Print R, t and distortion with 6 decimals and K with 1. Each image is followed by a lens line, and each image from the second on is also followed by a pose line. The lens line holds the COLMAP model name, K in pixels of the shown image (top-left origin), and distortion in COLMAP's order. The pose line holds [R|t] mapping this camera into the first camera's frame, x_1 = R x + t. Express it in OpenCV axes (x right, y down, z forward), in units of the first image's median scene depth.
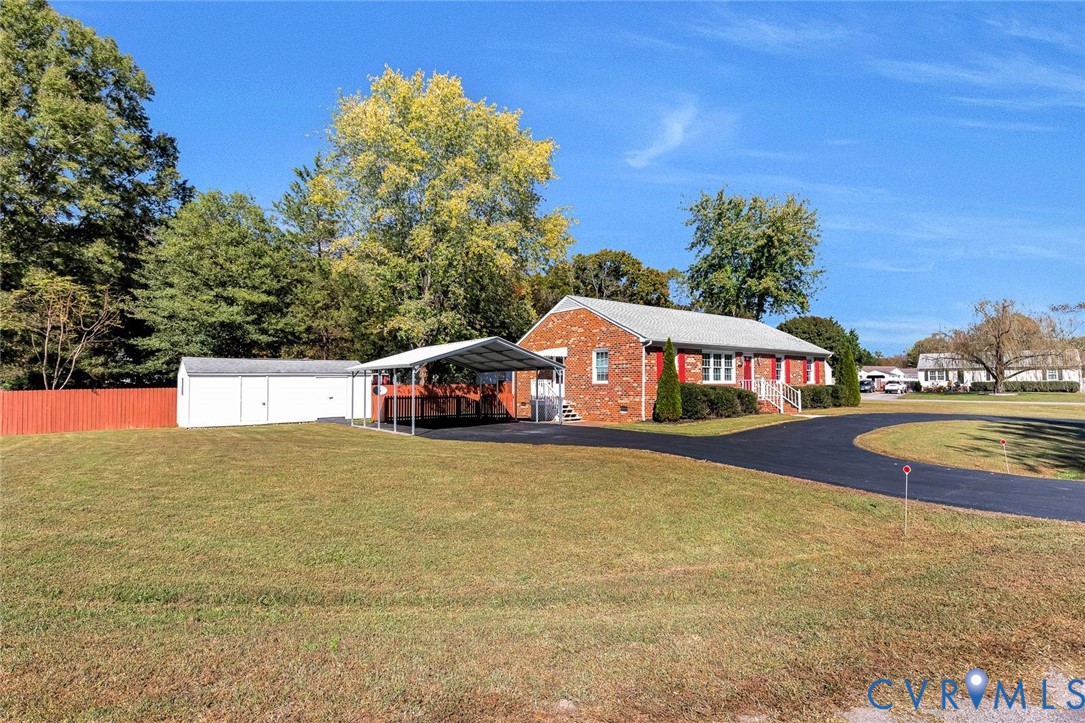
lens RADIAL K [[515.8, 0, 531.0], [0, 515.8, 359.2], [0, 0, 1]] dist [0.000795, -0.000662]
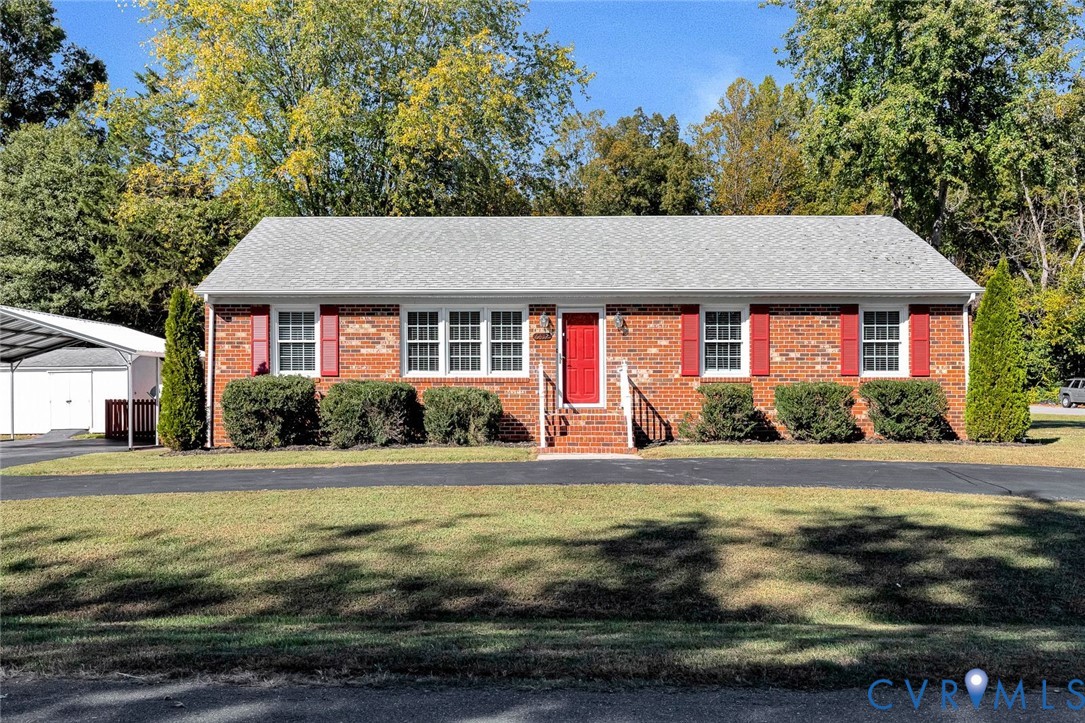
lens RADIAL K [[914.7, 0, 534.3], [0, 914.7, 397.4], [0, 0, 1]] dist [-0.002292, -0.006311]
pose [[0.802235, 0.006122, -0.596977, 0.864313], [0.028683, 0.998397, 0.048783, 0.026444], [0.596319, -0.056259, 0.800774, 0.380520]]
